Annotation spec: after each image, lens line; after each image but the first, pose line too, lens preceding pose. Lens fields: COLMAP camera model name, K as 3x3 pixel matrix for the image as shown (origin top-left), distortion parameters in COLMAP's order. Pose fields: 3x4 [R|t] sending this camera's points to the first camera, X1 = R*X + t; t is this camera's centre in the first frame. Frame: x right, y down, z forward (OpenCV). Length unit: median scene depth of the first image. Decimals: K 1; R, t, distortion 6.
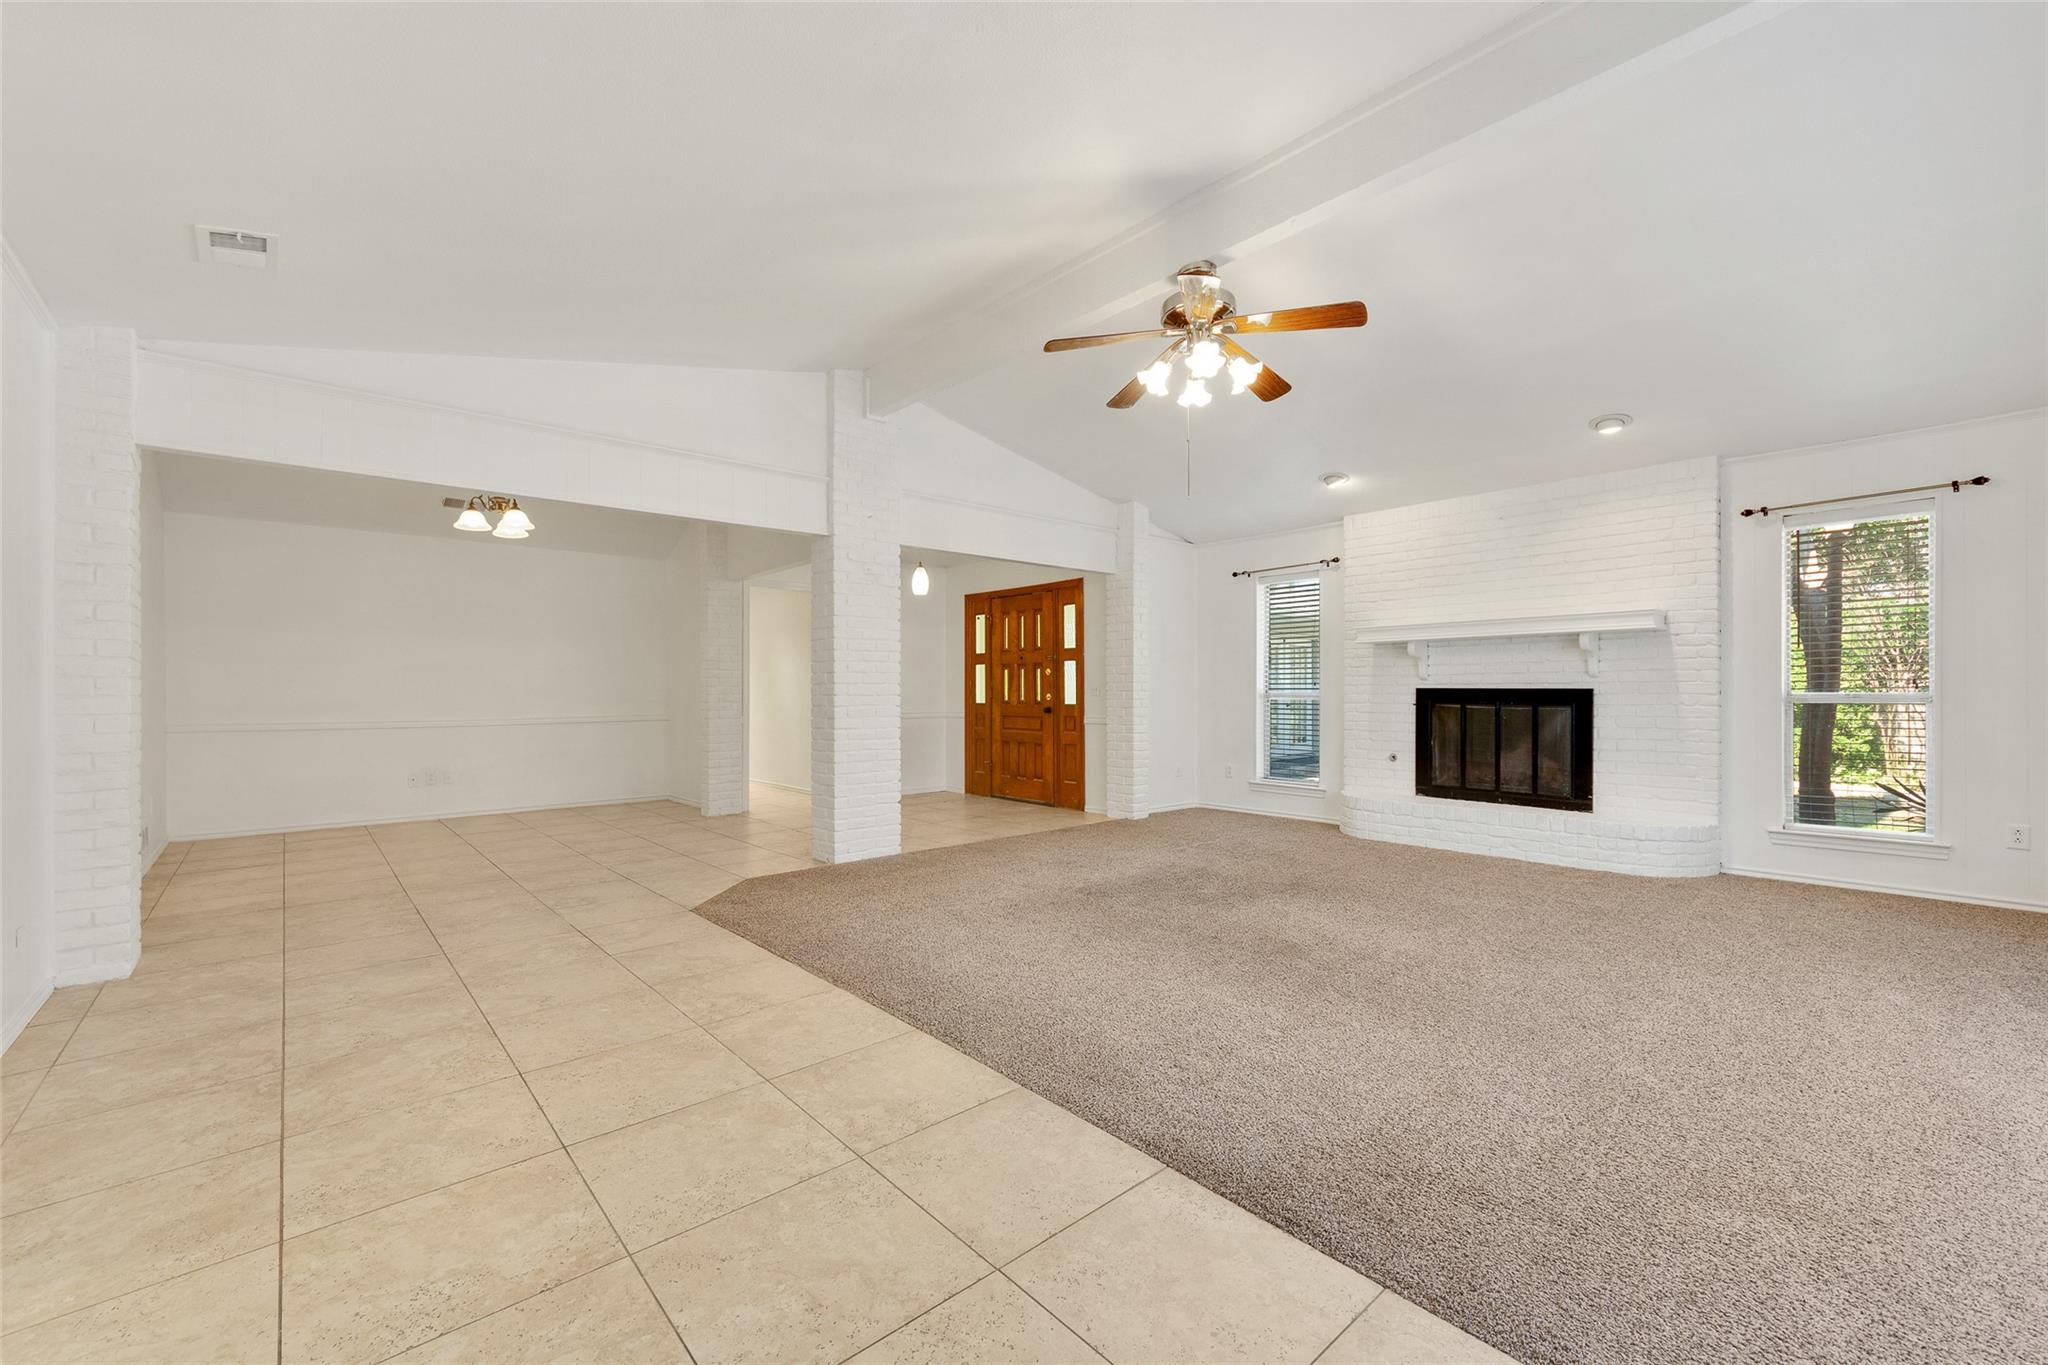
lens RADIAL K [[843.3, 0, 1029.8], [0, 843.3, 688.5], [0, 0, 1]] dist [0.008208, 0.000415]
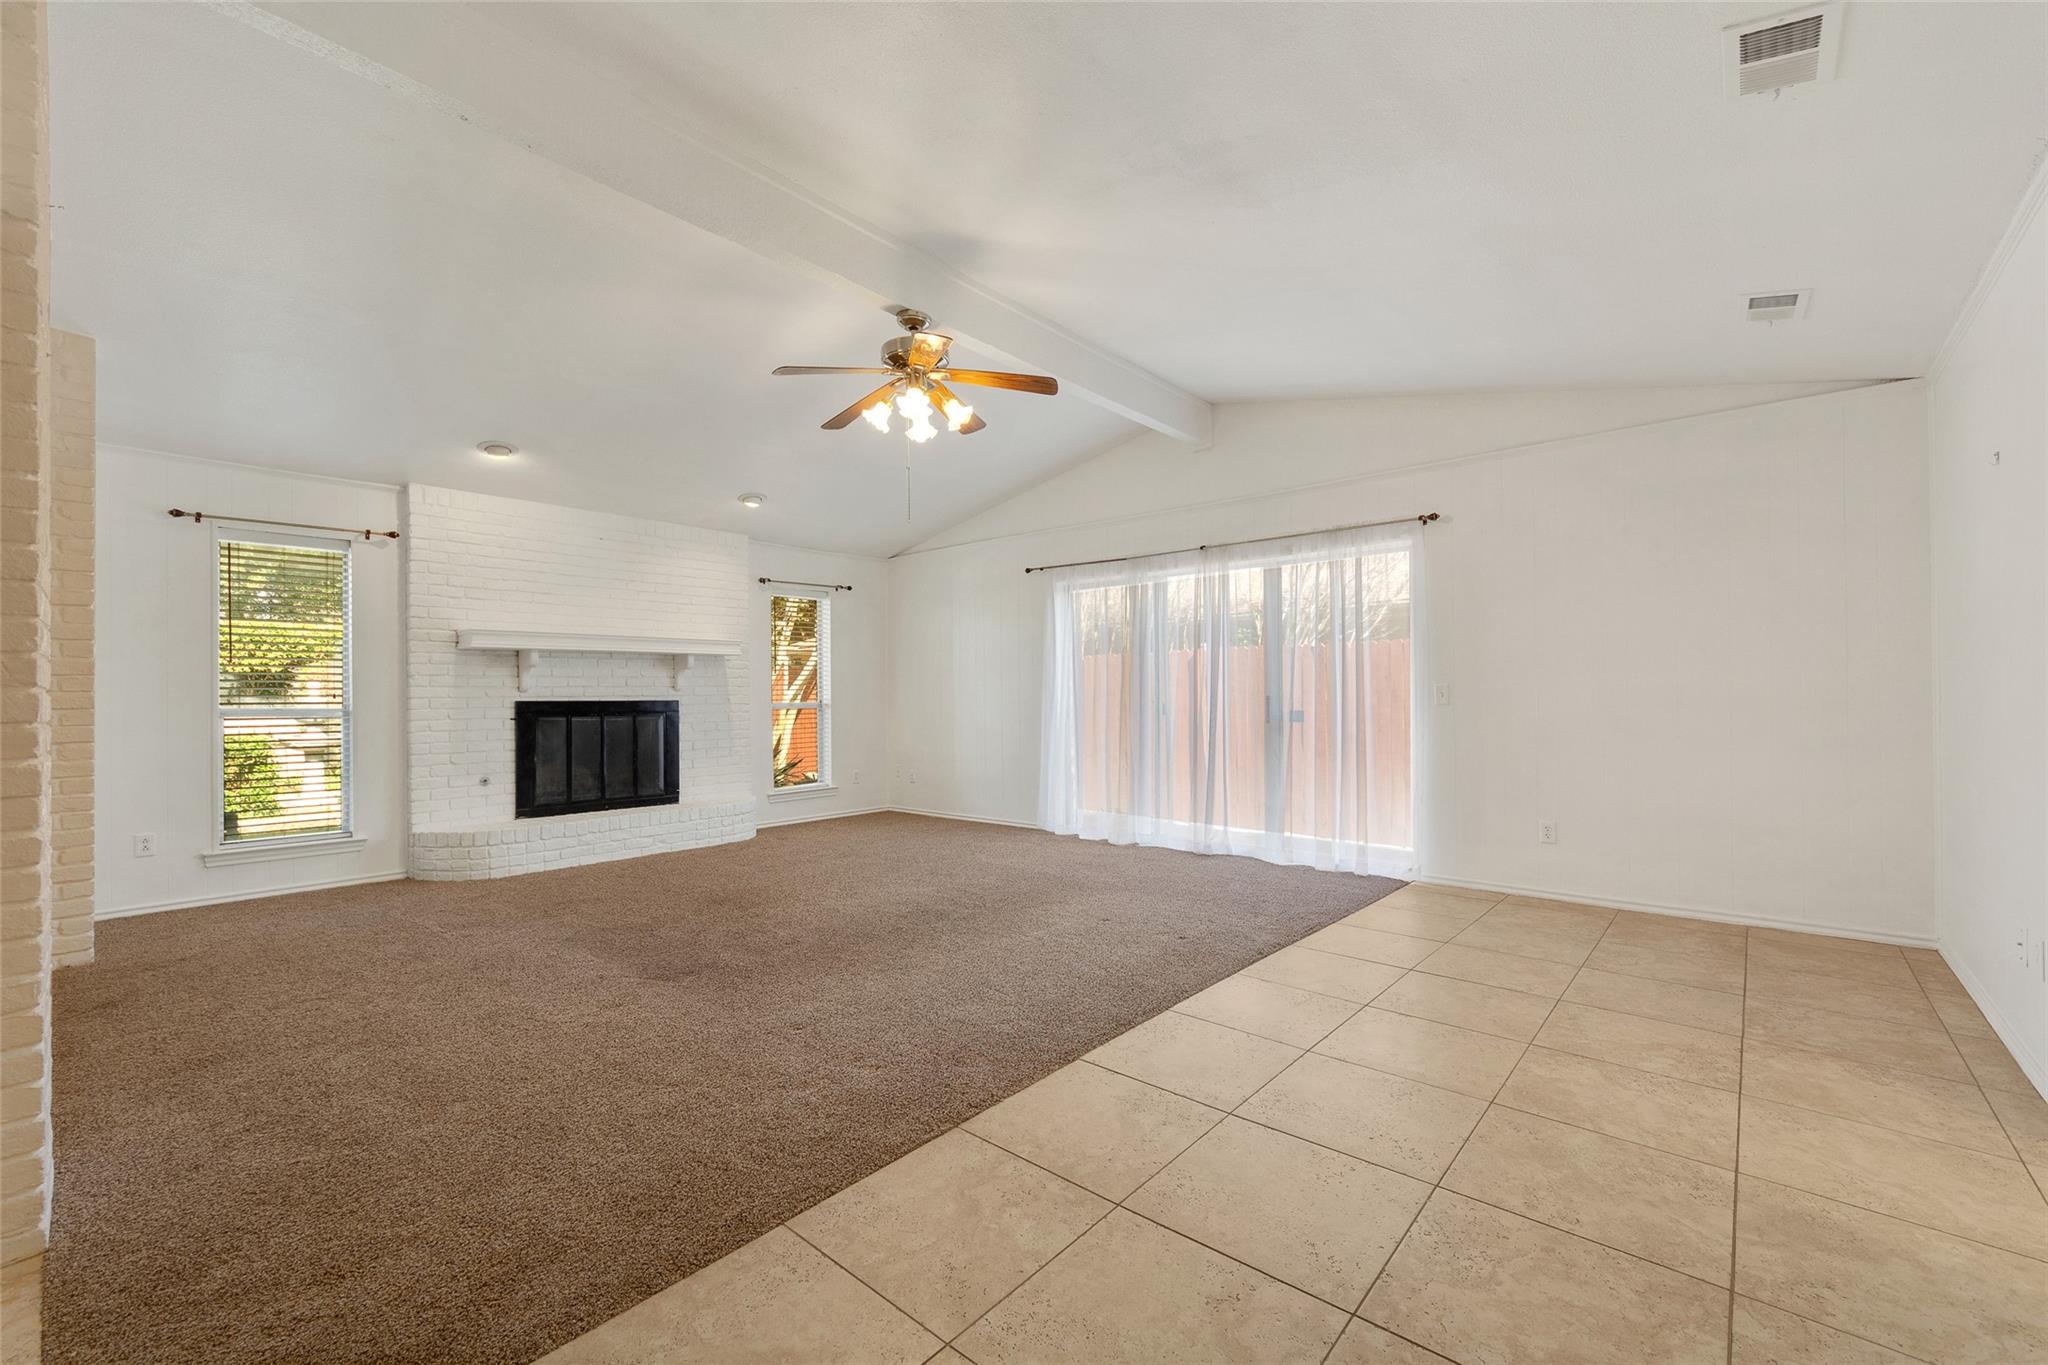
lens RADIAL K [[843.3, 0, 1030.7], [0, 843.3, 690.9], [0, 0, 1]] dist [0.008208, 0.000415]
pose [[-0.138997, 0.011417, 0.990227, -0.354146], [0.004955, 0.999929, -0.010833, 0.000738], [-0.990280, 0.003401, -0.139044, 0.393623]]
